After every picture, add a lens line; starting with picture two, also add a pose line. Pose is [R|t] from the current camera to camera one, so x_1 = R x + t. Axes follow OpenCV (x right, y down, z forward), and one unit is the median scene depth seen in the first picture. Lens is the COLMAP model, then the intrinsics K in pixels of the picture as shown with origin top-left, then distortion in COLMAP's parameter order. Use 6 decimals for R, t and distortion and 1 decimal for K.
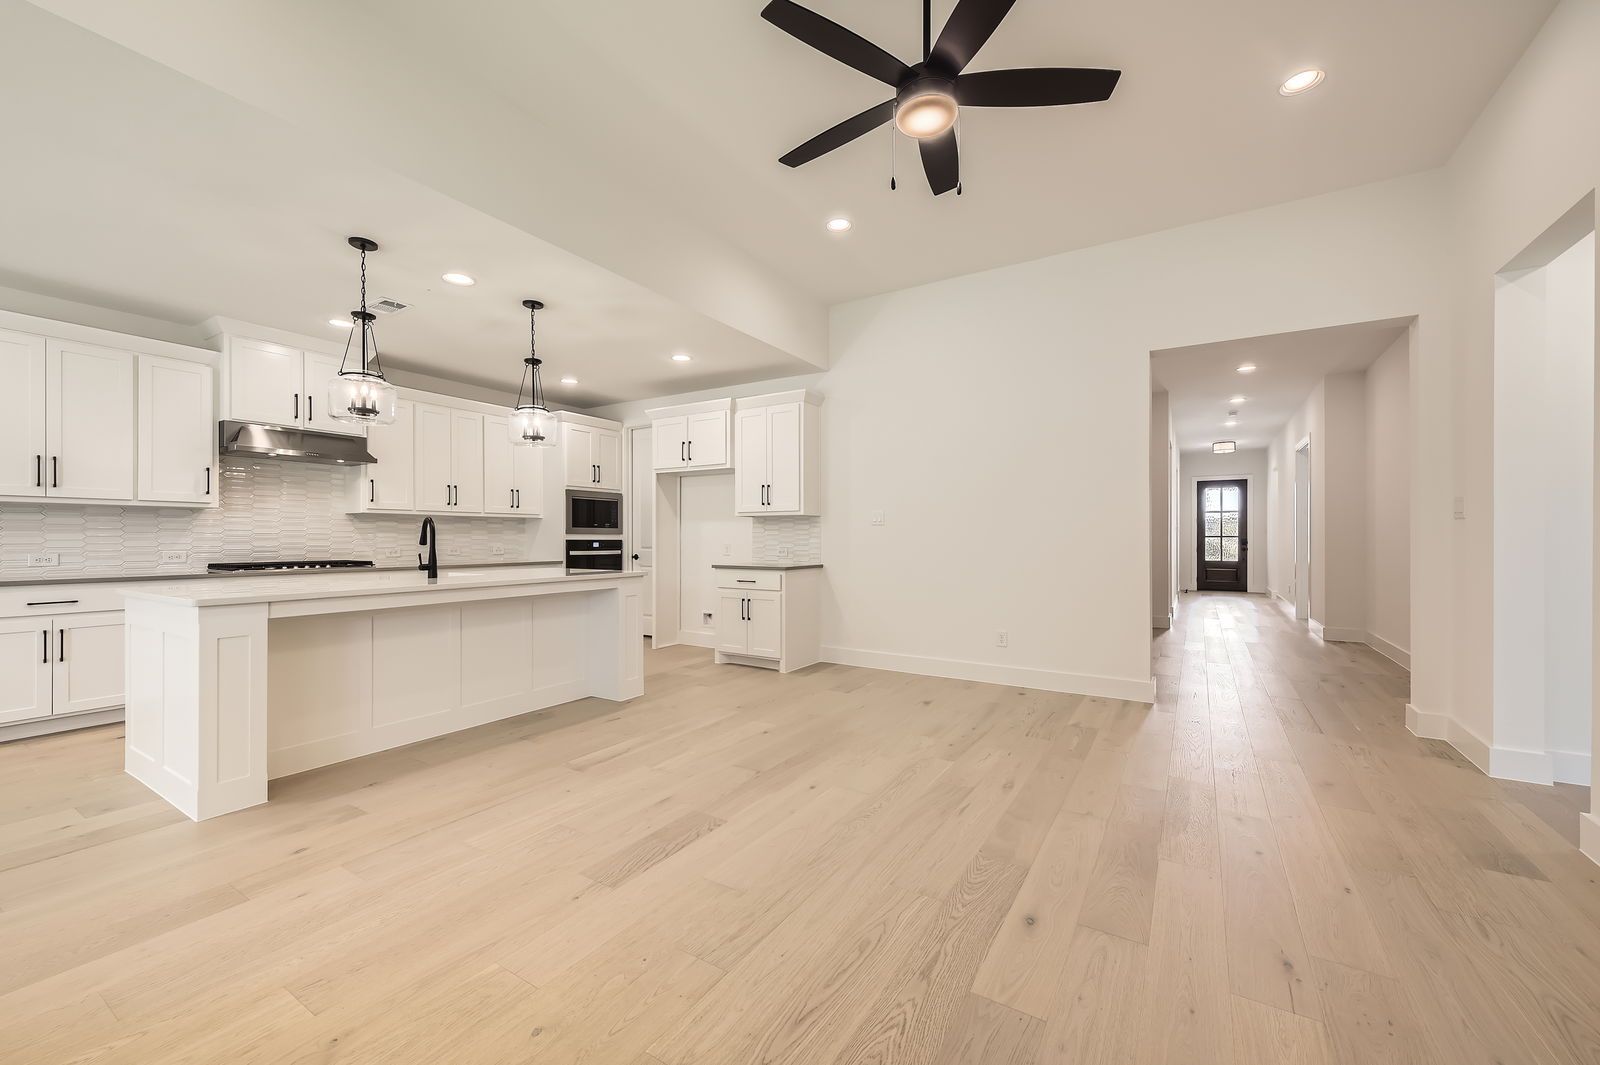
lens RADIAL K [[628.2, 0, 796.6], [0, 628.2, 537.8], [0, 0, 1]] dist [0.009222, -0.000765]
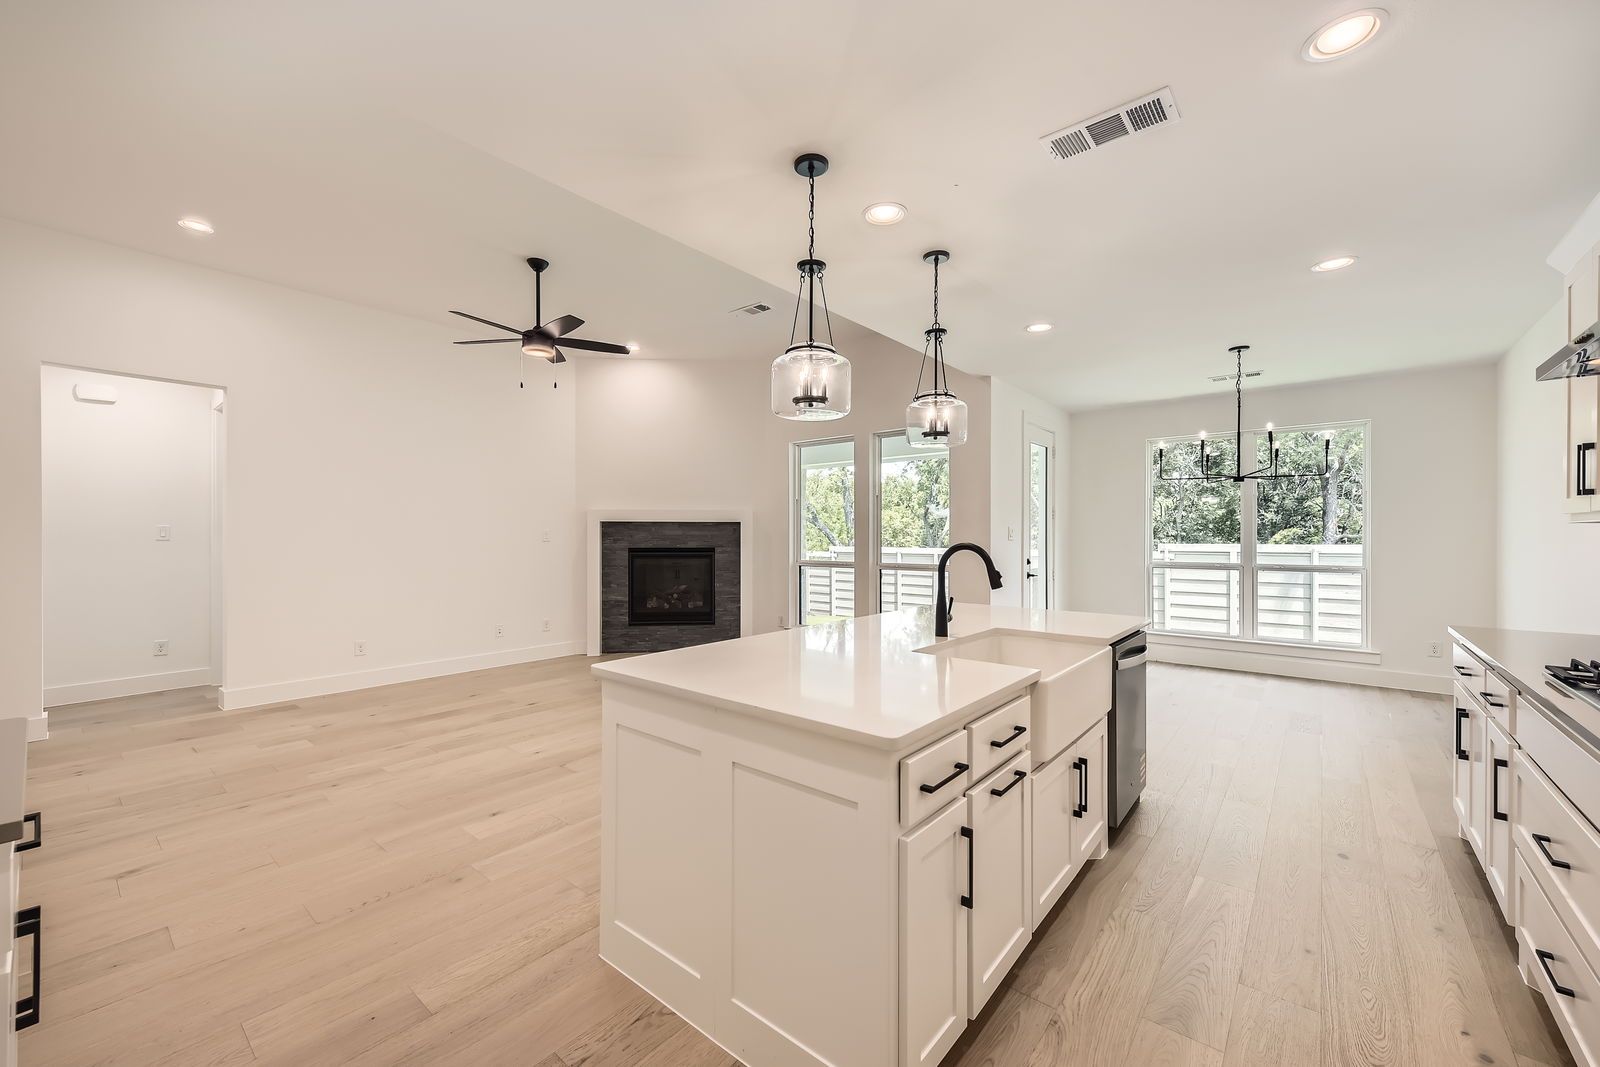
lens RADIAL K [[628.2, 0, 796.6], [0, 628.2, 538.8], [0, 0, 1]] dist [0.009222, -0.000765]
pose [[-0.991133, -0.001331, 0.132865, -0.403818], [-0.000538, 0.999982, 0.006002, -0.033367], [-0.132871, 0.005877, -0.991116, 1.313164]]
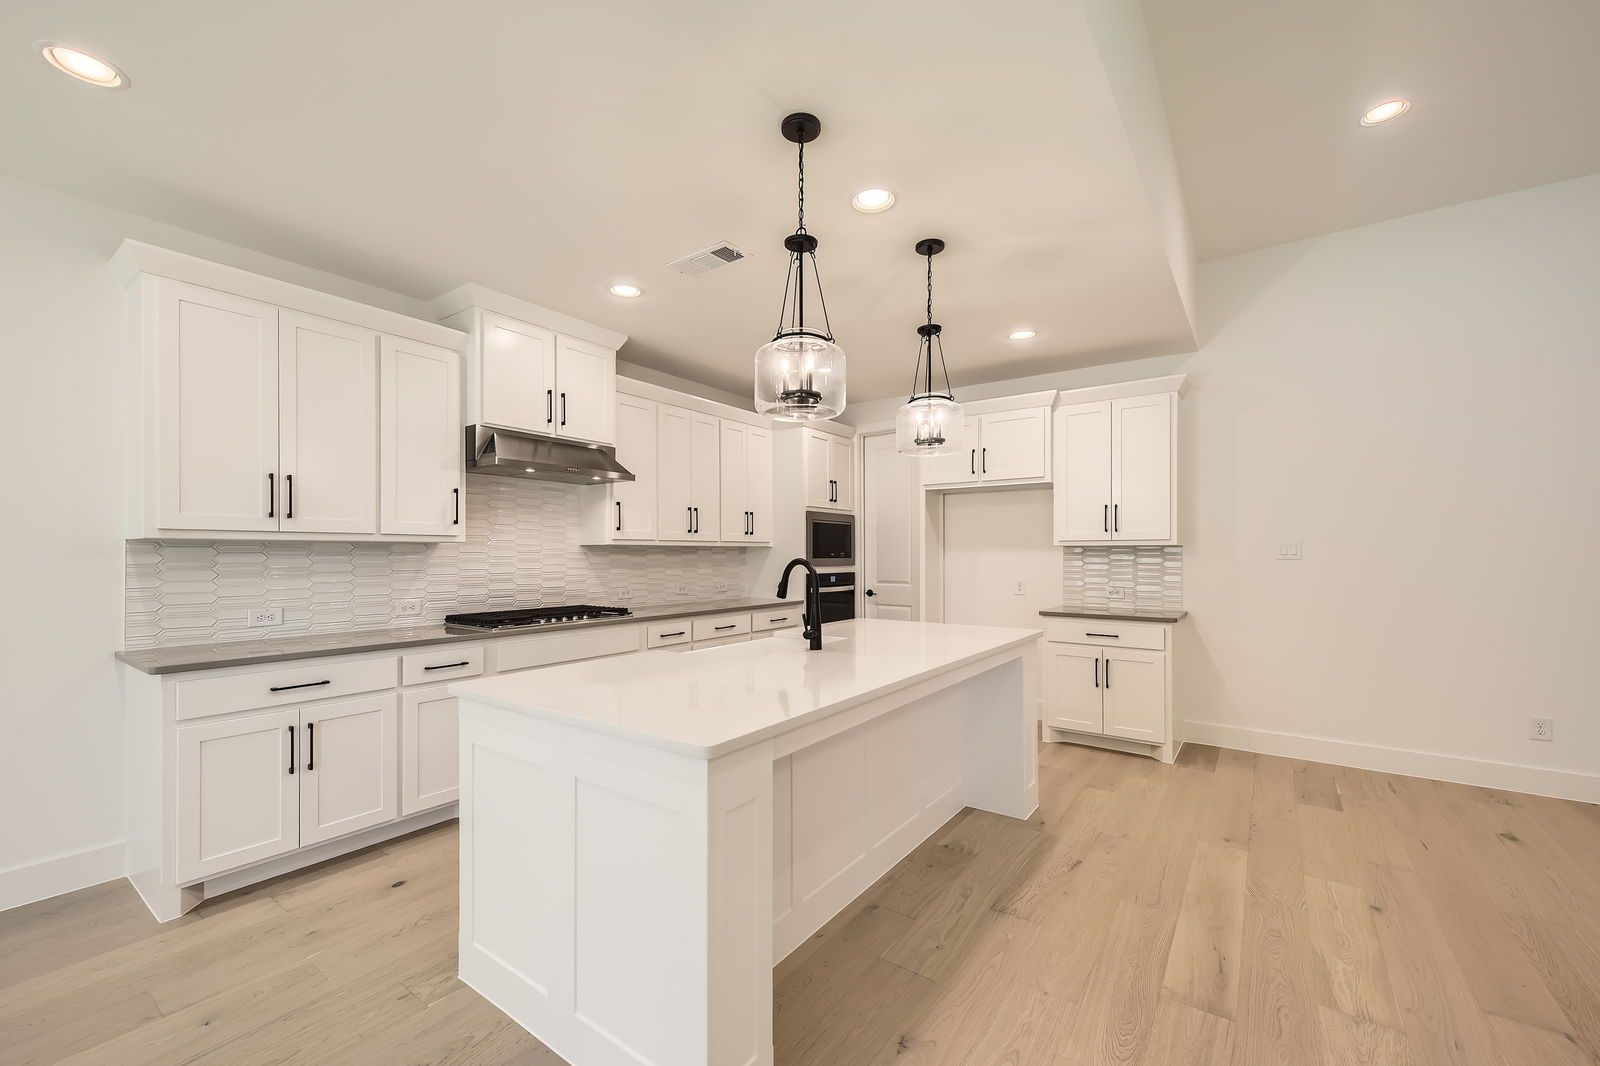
lens RADIAL K [[643.0, 0, 799.7], [0, 643.0, 551.2], [0, 0, 1]] dist [0.013607, -0.000312]
pose [[0.998022, -0.001311, -0.062860, -0.433598], [0.001096, 0.999993, -0.003447, -0.030872], [0.062864, 0.003371, 0.998016, 0.243715]]
